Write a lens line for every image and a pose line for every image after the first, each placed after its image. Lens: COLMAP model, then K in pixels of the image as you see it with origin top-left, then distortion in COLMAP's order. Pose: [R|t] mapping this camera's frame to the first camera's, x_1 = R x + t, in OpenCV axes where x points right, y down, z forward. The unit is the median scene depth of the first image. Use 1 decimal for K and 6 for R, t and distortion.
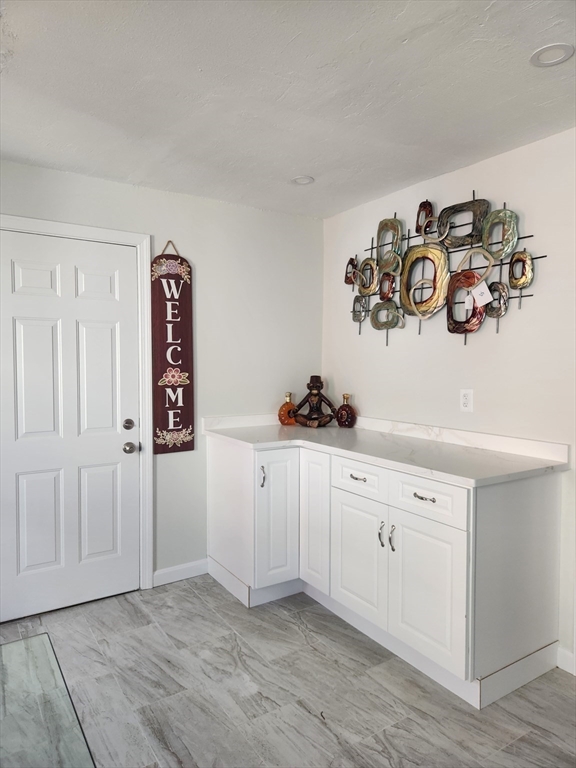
lens RADIAL K [[521.7, 0, 281.8], [0, 521.7, 383.8], [0, 0, 1]] dist [0.086304, -0.078524]
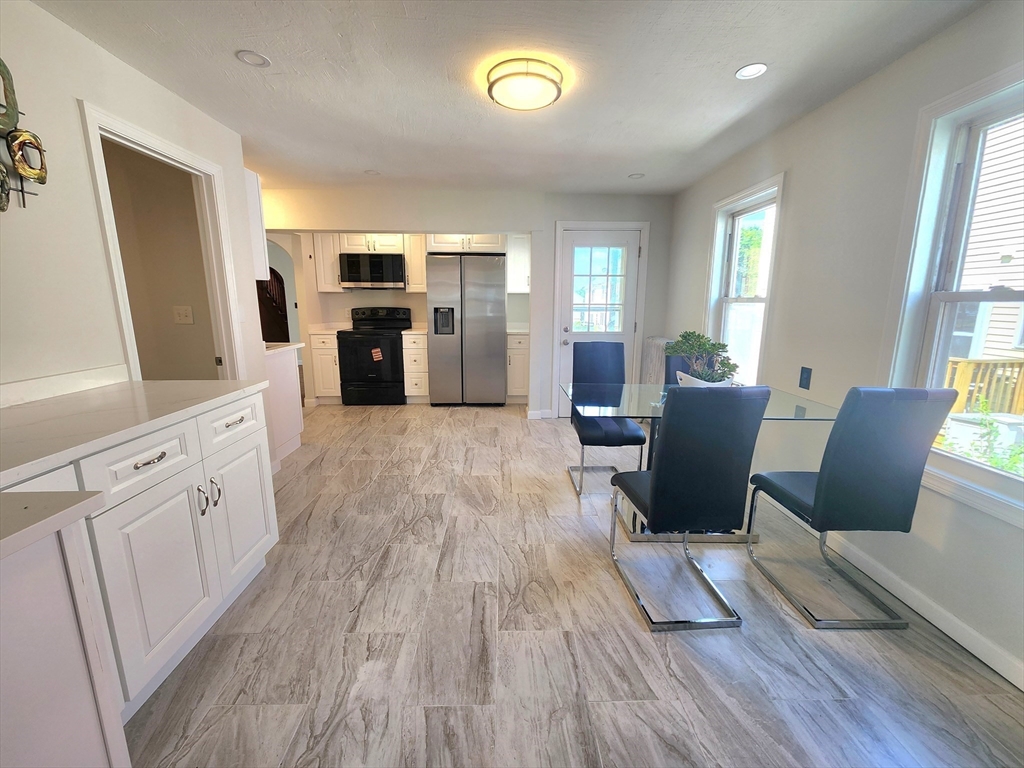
lens RADIAL K [[416.2, 0, 511.8], [0, 416.2, 380.9], [0, 0, 1]] dist [0.001914, 0.000051]
pose [[-0.859230, -0.101708, 0.501377, -0.388101], [0.017907, 0.973459, 0.228160, -0.018703], [-0.511276, 0.205020, -0.834604, 0.959230]]
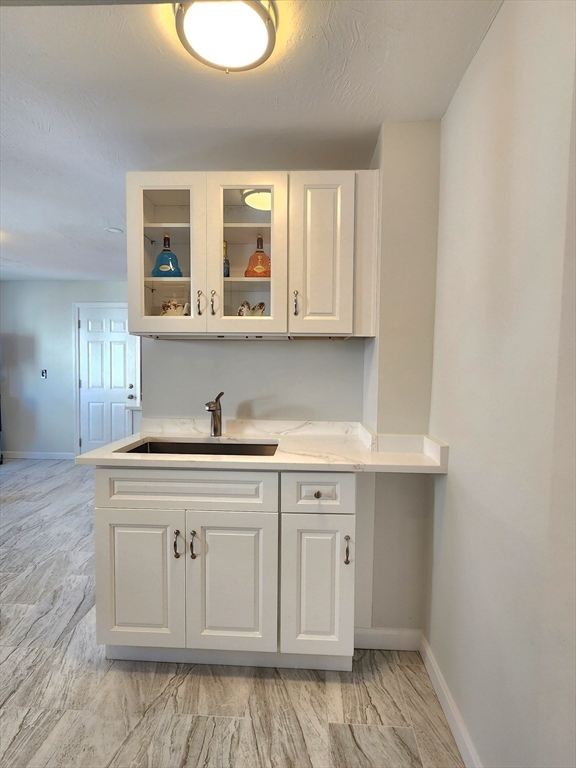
lens RADIAL K [[395.5, 0, 288.0], [0, 395.5, 384.0], [0, 0, 1]] dist [0.002462, 0.000374]
pose [[0.816050, 0.035190, -0.576909, 1.237870], [-0.034747, 0.999326, 0.011806, 0.022069], [0.576936, 0.010412, 0.816723, -0.007448]]
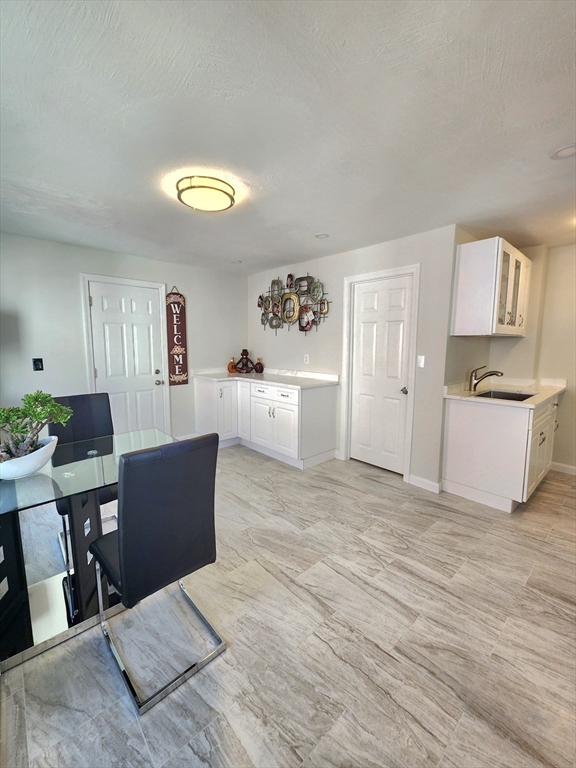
lens RADIAL K [[319.6, 0, 286.9], [0, 319.6, 377.5], [0, 0, 1]] dist [0.001456, -0.000364]
pose [[0.984816, -0.016684, 0.172799, 0.006534], [0.005331, 0.997808, 0.065956, 0.015955], [-0.173521, -0.064034, 0.982746, -0.386820]]
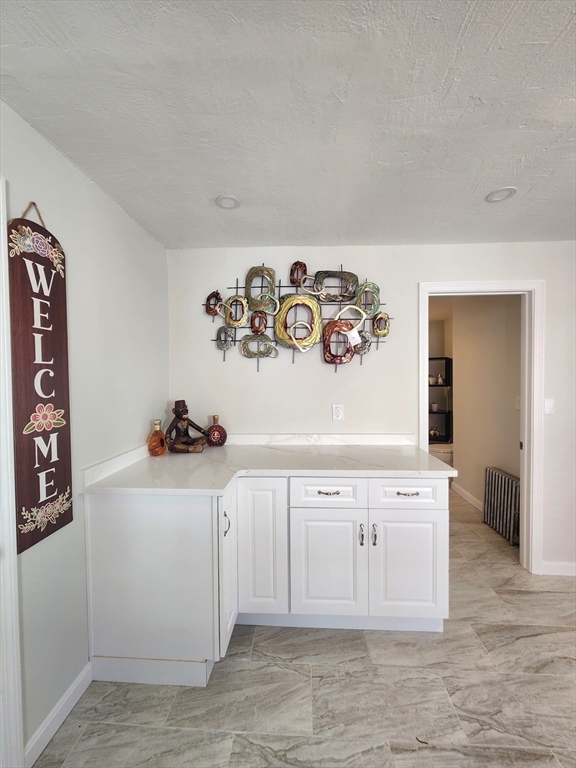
lens RADIAL K [[315.4, 0, 292.0], [0, 315.4, 383.9], [0, 0, 1]] dist [0.002417, -0.000164]
pose [[0.575262, -0.021777, 0.817679, -0.355182], [0.044015, 0.999021, -0.004360, -0.040404], [-0.816784, 0.038498, 0.575658, 0.547185]]
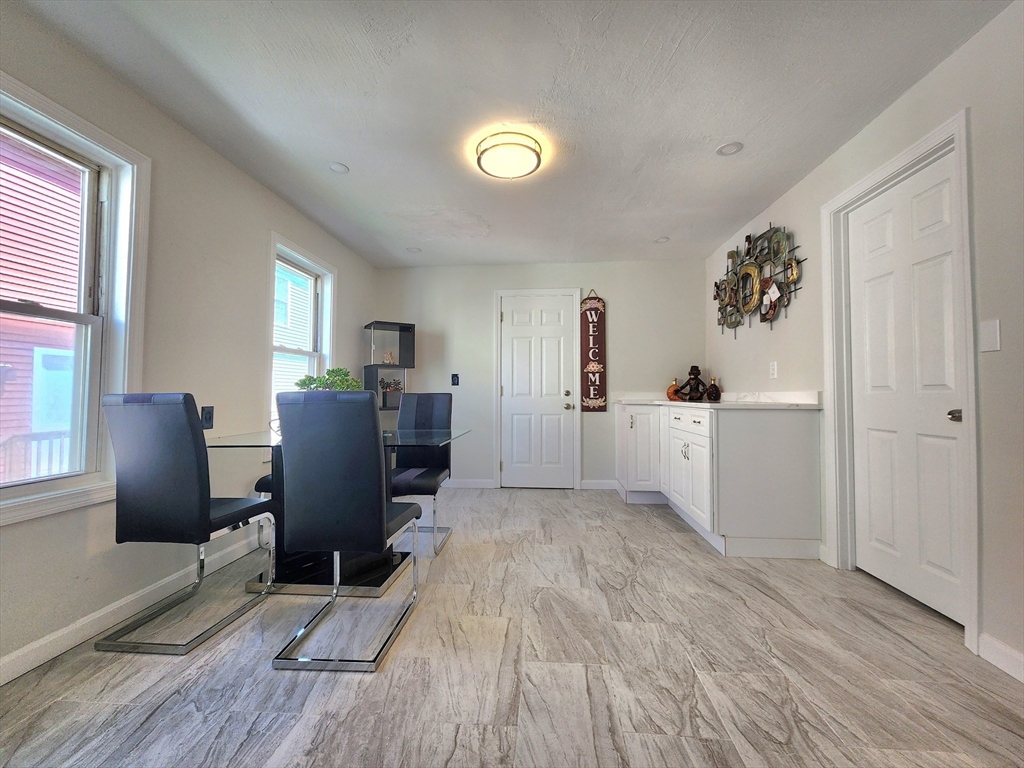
lens RADIAL K [[420.5, 0, 511.5], [0, 420.5, 380.8], [0, 0, 1]] dist [0.002417, -0.000164]
pose [[0.796738, -0.020697, -0.603970, 0.417145], [-0.026456, 0.997261, -0.069075, 0.136473], [0.603745, 0.071014, 0.794008, -0.251407]]
